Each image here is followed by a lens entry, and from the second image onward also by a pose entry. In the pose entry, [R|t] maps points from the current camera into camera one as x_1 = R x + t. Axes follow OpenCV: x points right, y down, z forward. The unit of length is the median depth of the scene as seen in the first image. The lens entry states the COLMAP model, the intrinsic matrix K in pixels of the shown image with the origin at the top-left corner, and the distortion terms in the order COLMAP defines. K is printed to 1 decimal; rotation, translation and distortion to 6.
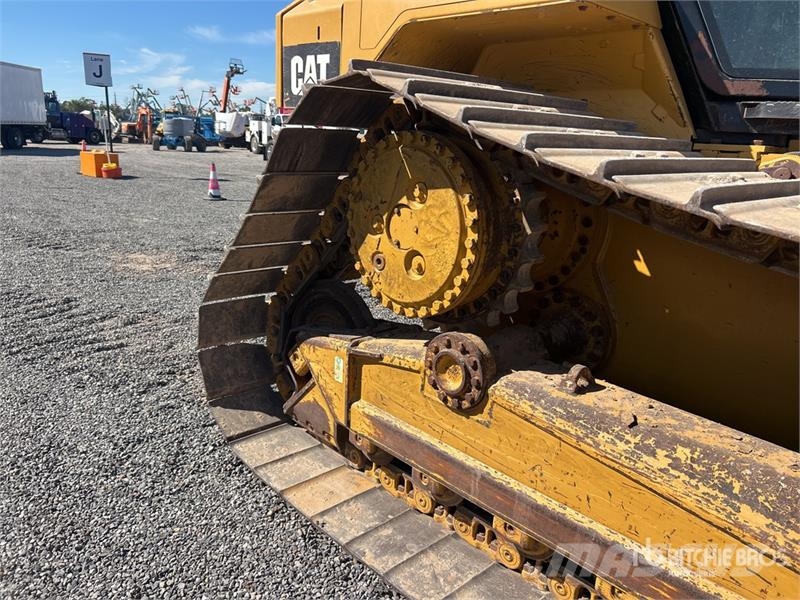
lens RADIAL K [[609.1, 0, 399.2], [0, 609.1, 301.3], [0, 0, 1]] dist [0.038807, -0.031490]
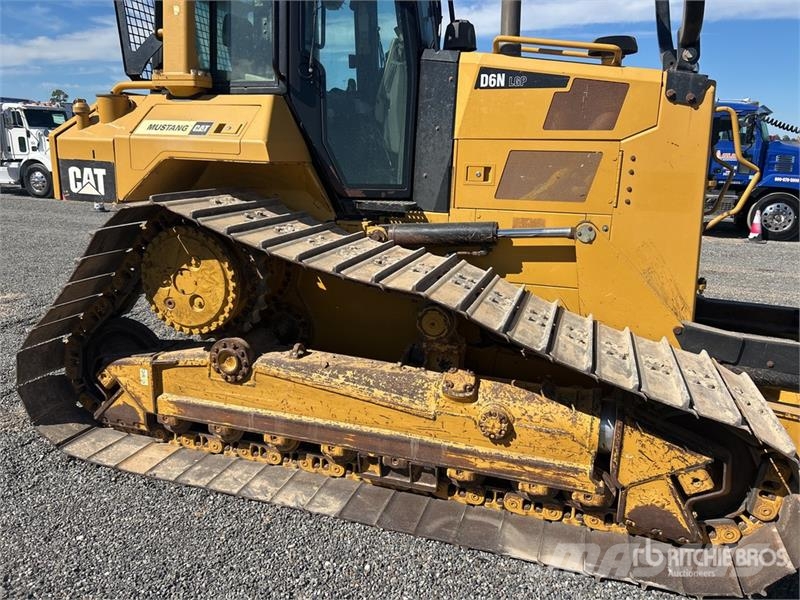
lens RADIAL K [[609.1, 0, 392.9], [0, 609.1, 294.8], [0, 0, 1]] dist [0.038807, -0.031490]
pose [[0.879739, -0.137016, 0.455286, -0.249763], [0.141130, 0.989672, 0.025135, -0.045199], [-0.454028, 0.042142, 0.889990, -0.719946]]
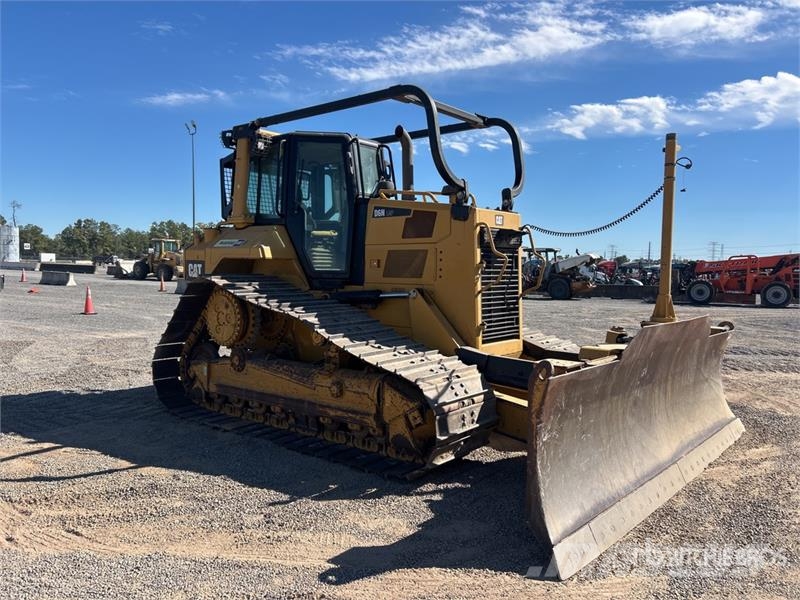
lens RADIAL K [[609.1, 0, 403.4], [0, 609.1, 308.6], [0, 0, 1]] dist [0.038807, -0.031490]
pose [[0.989614, -0.040008, 0.138068, 0.492569], [0.066753, 0.978549, -0.194899, 0.506924], [-0.127309, 0.202092, 0.971057, -2.210502]]
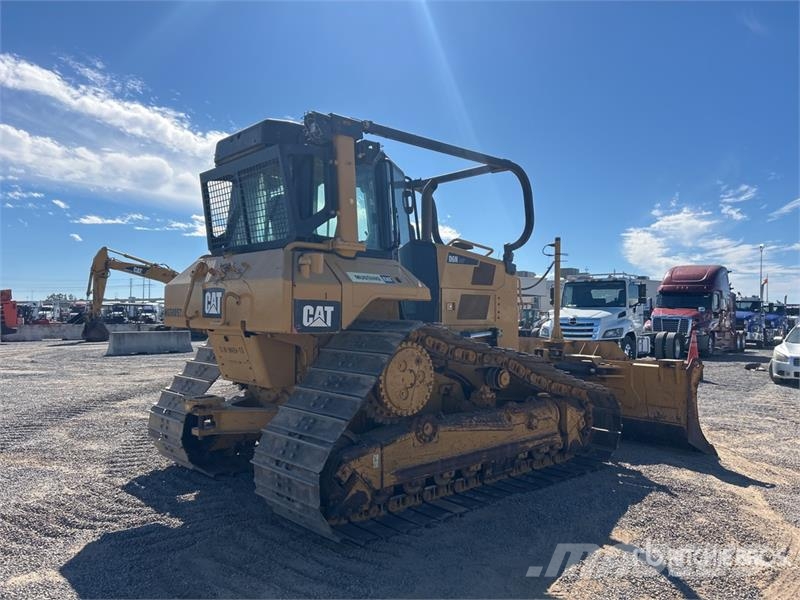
lens RADIAL K [[609.1, 0, 399.7], [0, 609.1, 299.5], [0, 0, 1]] dist [0.038807, -0.031490]
pose [[0.005074, -0.024391, 0.999690, -2.337434], [0.254752, 0.966750, 0.022294, -0.471359], [-0.966993, 0.254559, 0.011119, 0.872704]]
